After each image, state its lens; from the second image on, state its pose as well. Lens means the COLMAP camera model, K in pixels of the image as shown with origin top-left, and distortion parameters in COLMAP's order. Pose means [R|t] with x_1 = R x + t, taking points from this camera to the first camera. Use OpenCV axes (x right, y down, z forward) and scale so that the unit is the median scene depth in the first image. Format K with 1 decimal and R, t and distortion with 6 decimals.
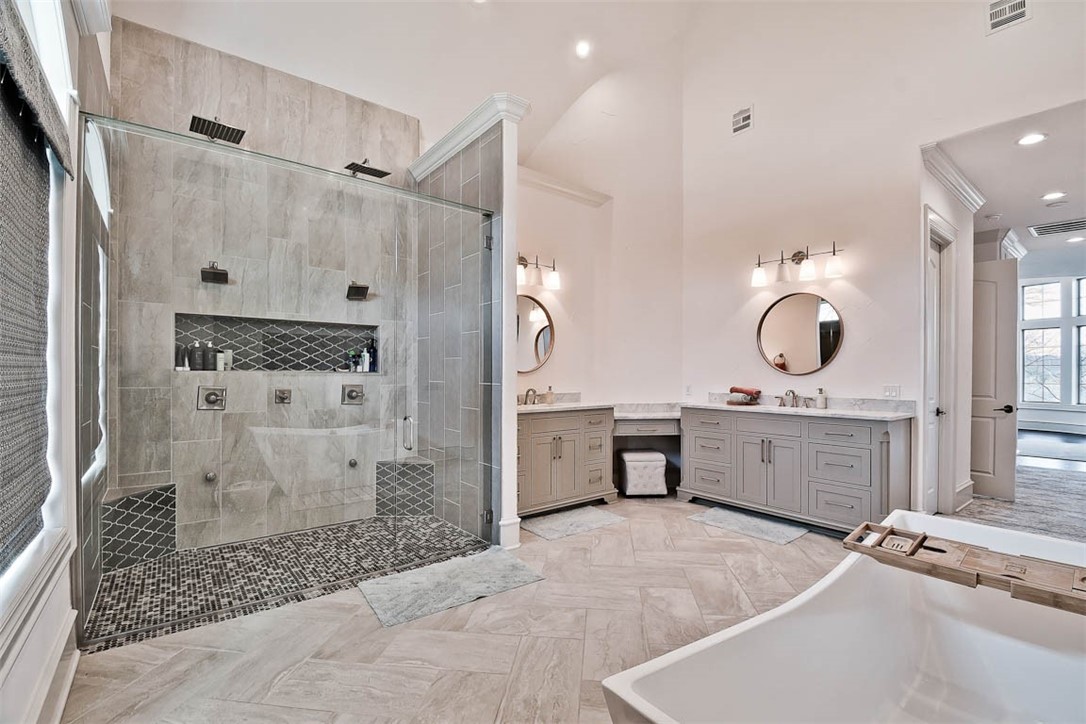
lens RADIAL K [[485.5, 0, 547.8], [0, 485.5, 360.6], [0, 0, 1]] dist [-0.000852, -0.000852]
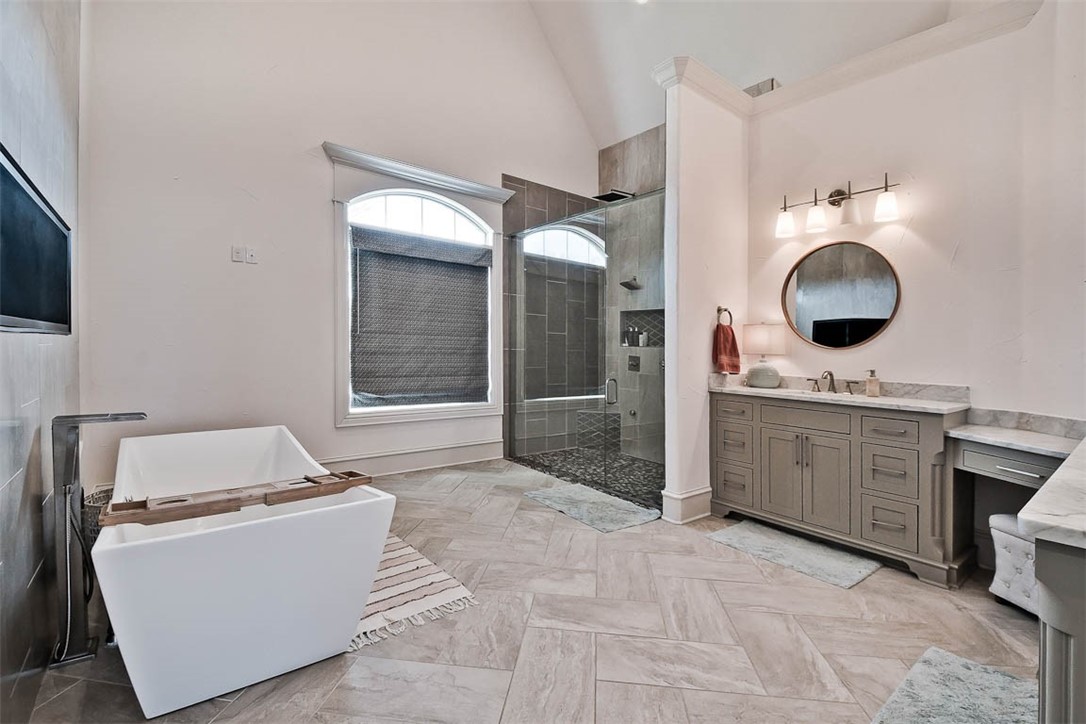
lens RADIAL K [[485.5, 0, 547.0], [0, 485.5, 358.5], [0, 0, 1]] dist [-0.000852, -0.000852]
pose [[0.002791, 0.019850, -0.999799, 0.903540], [-0.004288, 0.999794, 0.019838, 0.032480], [0.999987, 0.004232, 0.002876, 0.730867]]
